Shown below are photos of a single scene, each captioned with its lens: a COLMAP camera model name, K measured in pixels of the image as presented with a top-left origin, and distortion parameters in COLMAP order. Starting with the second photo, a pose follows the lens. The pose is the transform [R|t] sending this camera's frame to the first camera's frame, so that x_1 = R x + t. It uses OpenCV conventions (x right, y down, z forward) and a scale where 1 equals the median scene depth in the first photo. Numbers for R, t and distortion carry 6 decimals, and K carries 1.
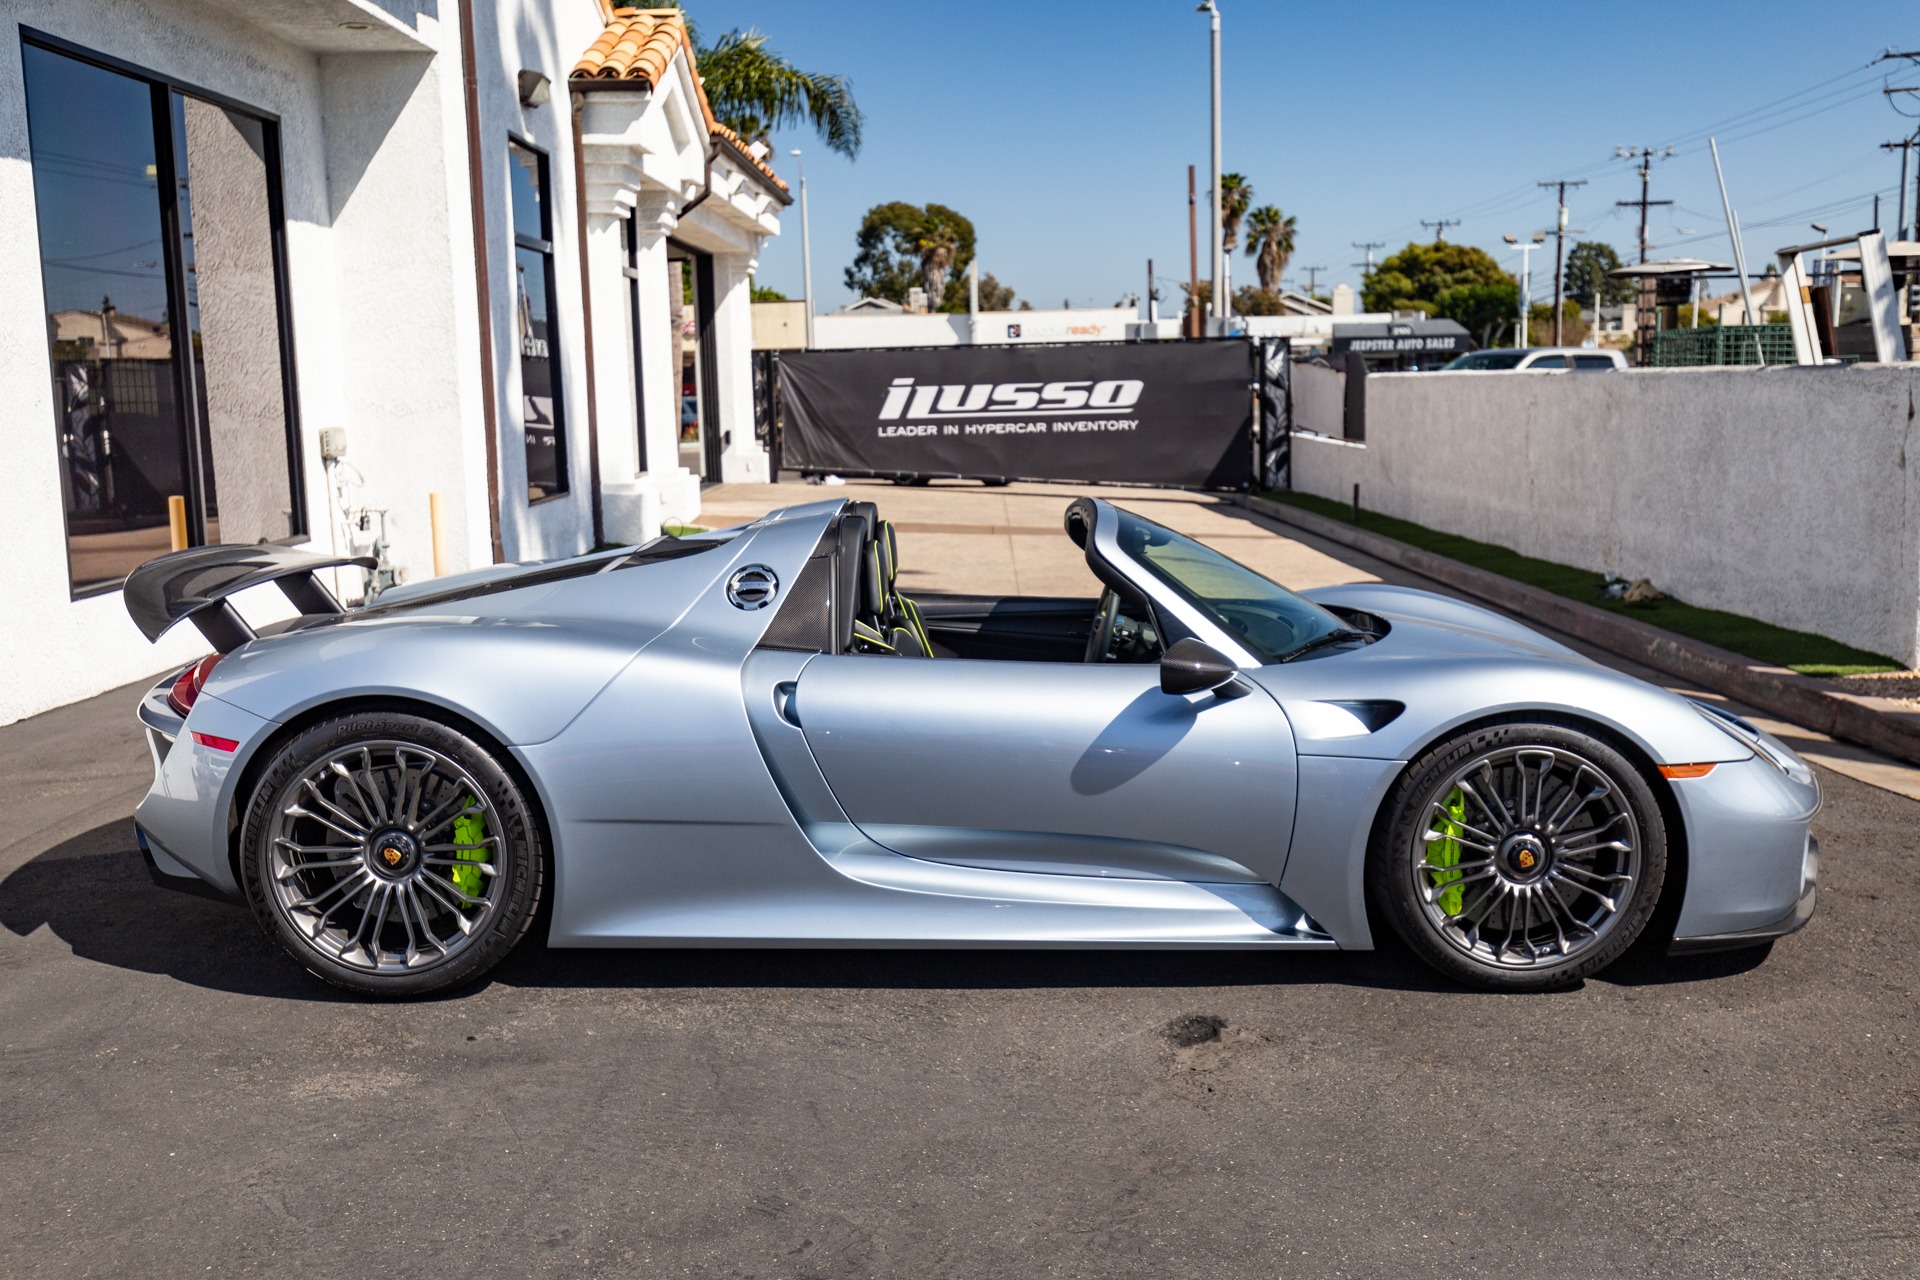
lens RADIAL K [[1804.2, 0, 957.2], [0, 1804.2, 647.6], [0, 0, 1]] dist [0.007863, -0.002334]
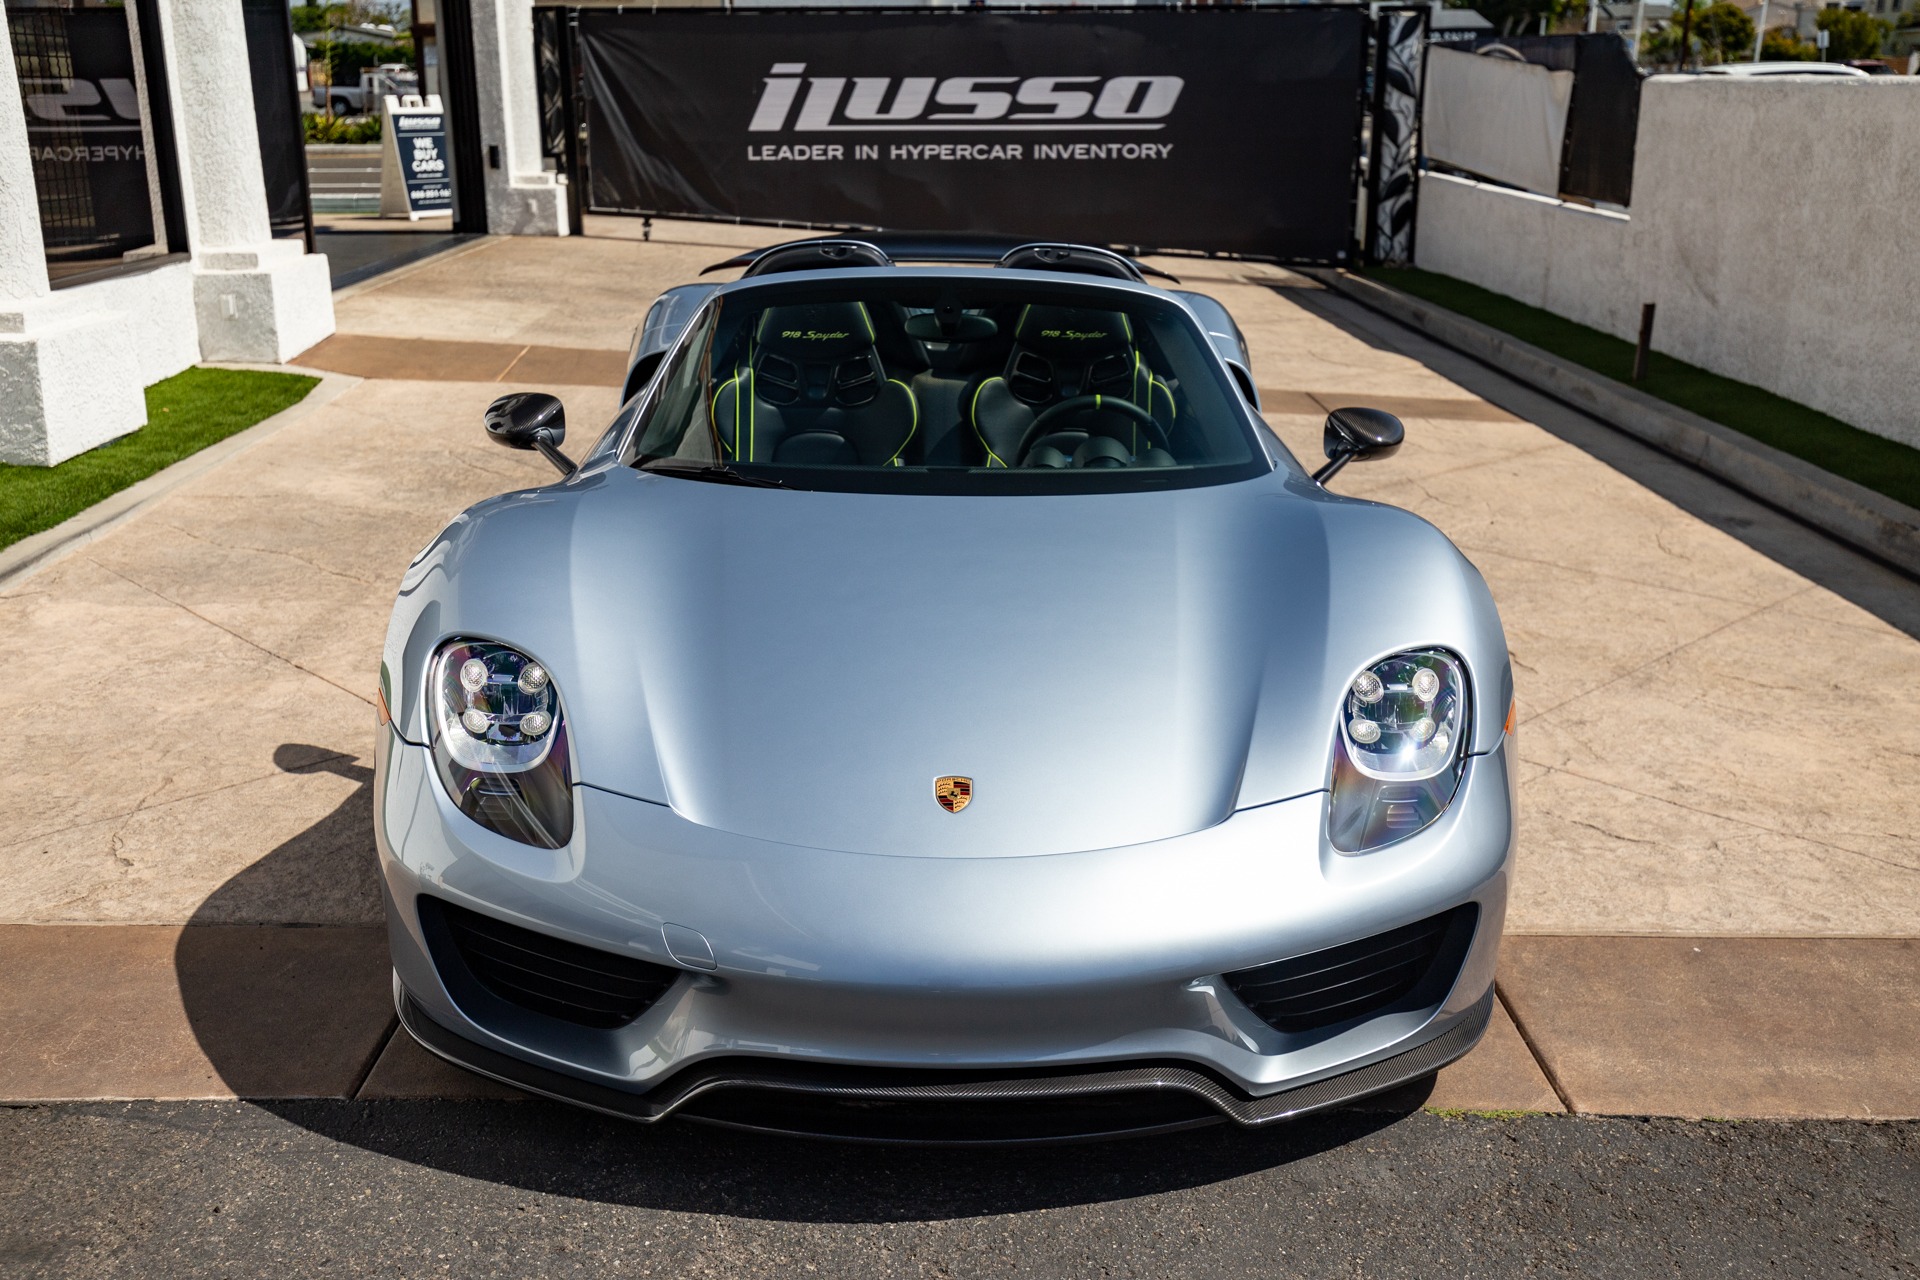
lens RADIAL K [[1805.5, 0, 957.5], [0, 1805.5, 643.7], [0, 0, 1]] dist [0.003275, 0.003424]
pose [[0.999502, 0.016036, 0.027169, 0.016807], [-0.020190, 0.986866, 0.160273, -0.069374], [-0.024242, -0.160742, 0.986699, 0.464812]]
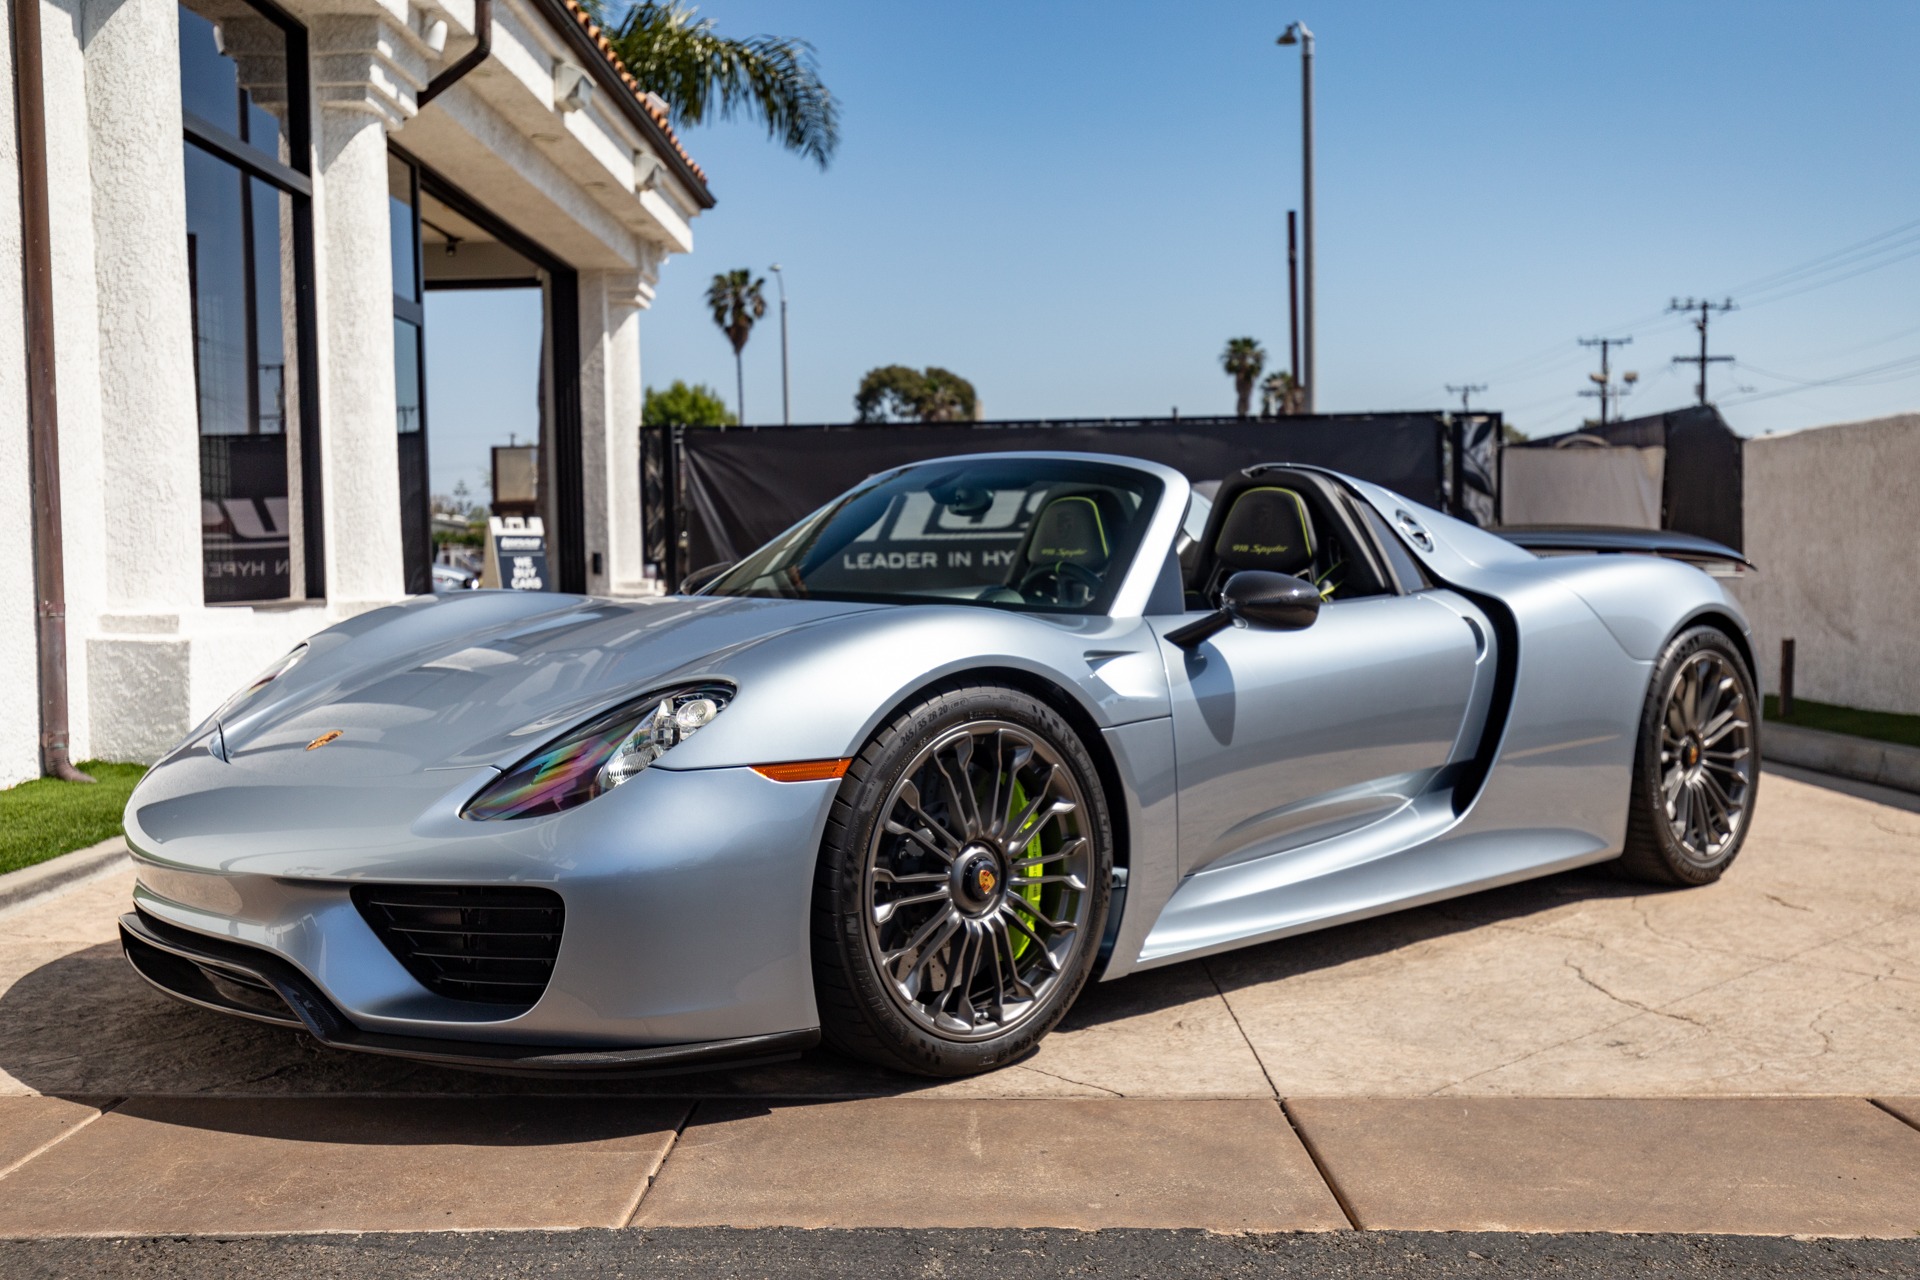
lens RADIAL K [[1803.4, 0, 961.5], [0, 1803.4, 655.1], [0, 0, 1]] dist [0.005528, 0.001813]
pose [[0.999959, 0.008448, 0.003376, -0.004998], [-0.008103, 0.995755, -0.091684, -0.036959], [-0.004136, 0.091653, 0.995782, 0.479102]]
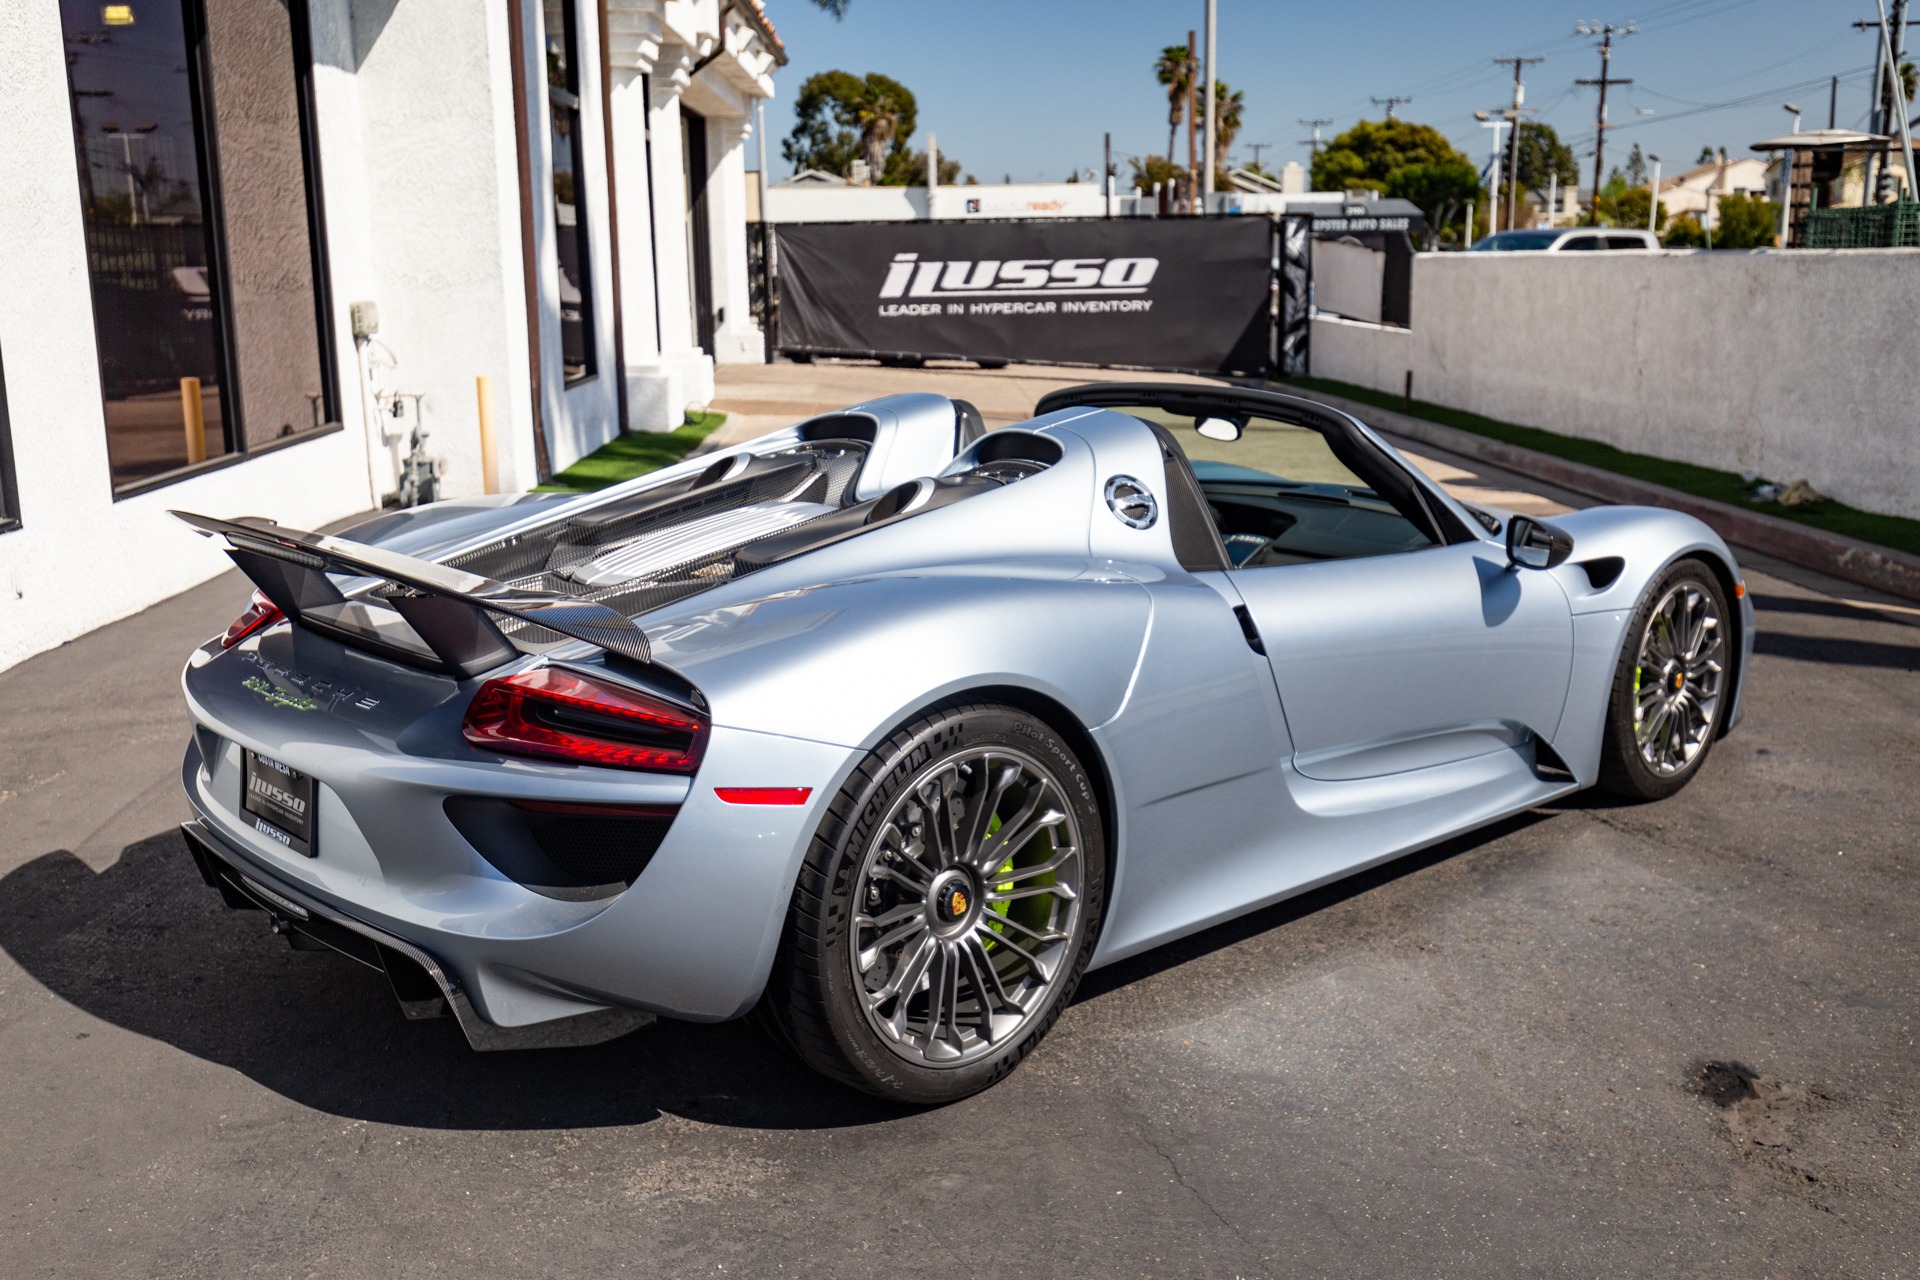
lens RADIAL K [[1805.4, 0, 951.9], [0, 1805.4, 650.9], [0, 0, 1]] dist [0.006540, -0.000010]
pose [[0.999326, 0.002432, 0.036619, -0.050115], [-0.004897, 0.997716, 0.067377, -0.006283], [-0.036371, -0.067511, 0.997055, 0.048775]]
